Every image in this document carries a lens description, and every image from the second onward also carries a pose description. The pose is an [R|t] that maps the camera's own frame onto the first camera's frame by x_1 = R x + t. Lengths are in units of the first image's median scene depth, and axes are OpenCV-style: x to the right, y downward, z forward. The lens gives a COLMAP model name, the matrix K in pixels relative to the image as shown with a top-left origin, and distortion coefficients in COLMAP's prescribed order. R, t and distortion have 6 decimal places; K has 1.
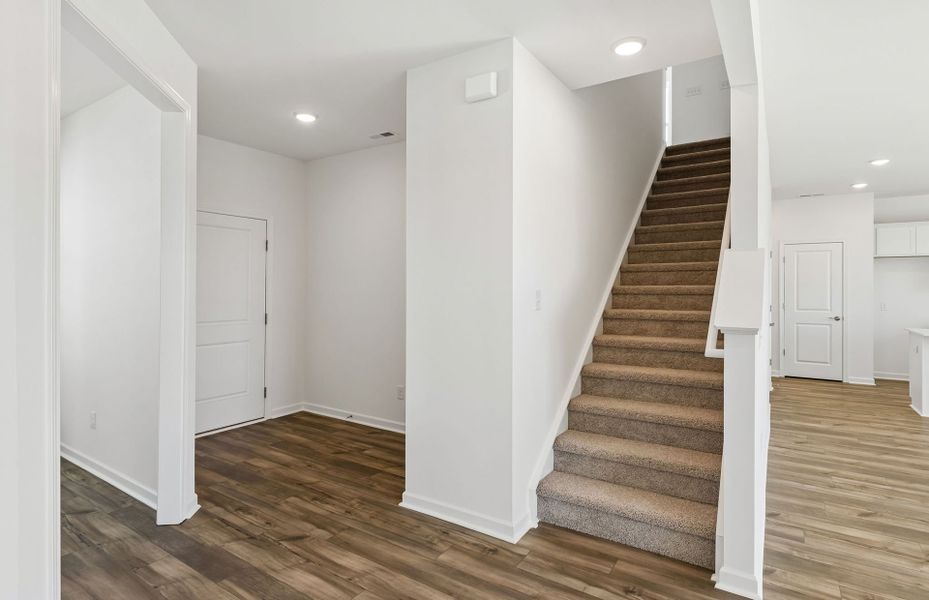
lens RADIAL K [[484.4, 0, 469.2], [0, 484.4, 292.0], [0, 0, 1]] dist [0.002077, 0.001105]
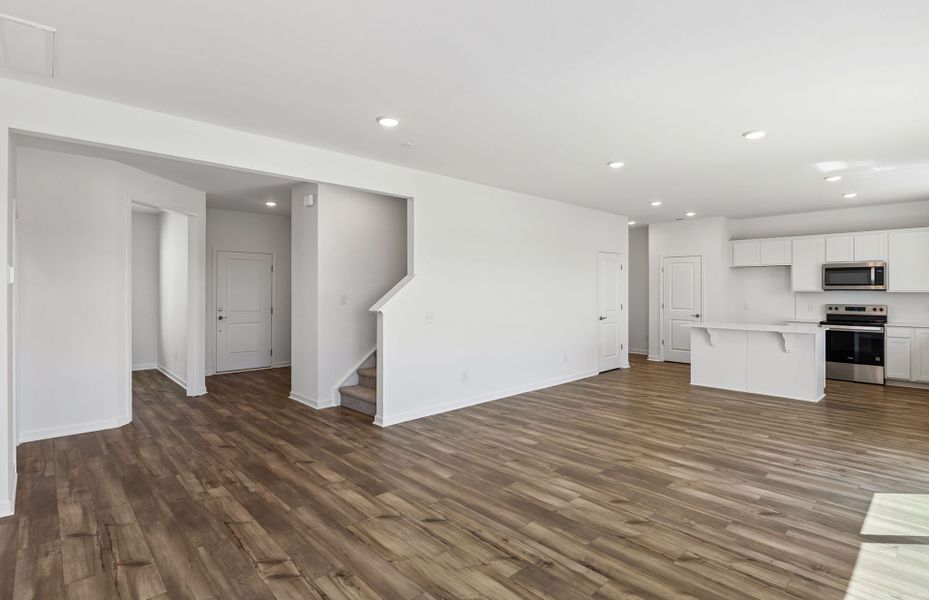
lens RADIAL K [[459.9, 0, 466.6], [0, 459.9, 294.8], [0, 0, 1]] dist [-0.005331, 0.000027]
pose [[0.973549, 0.000881, -0.228477, 1.054902], [-0.000478, 0.999998, 0.001821, -0.005544], [0.228478, -0.001664, 0.973548, -0.750722]]
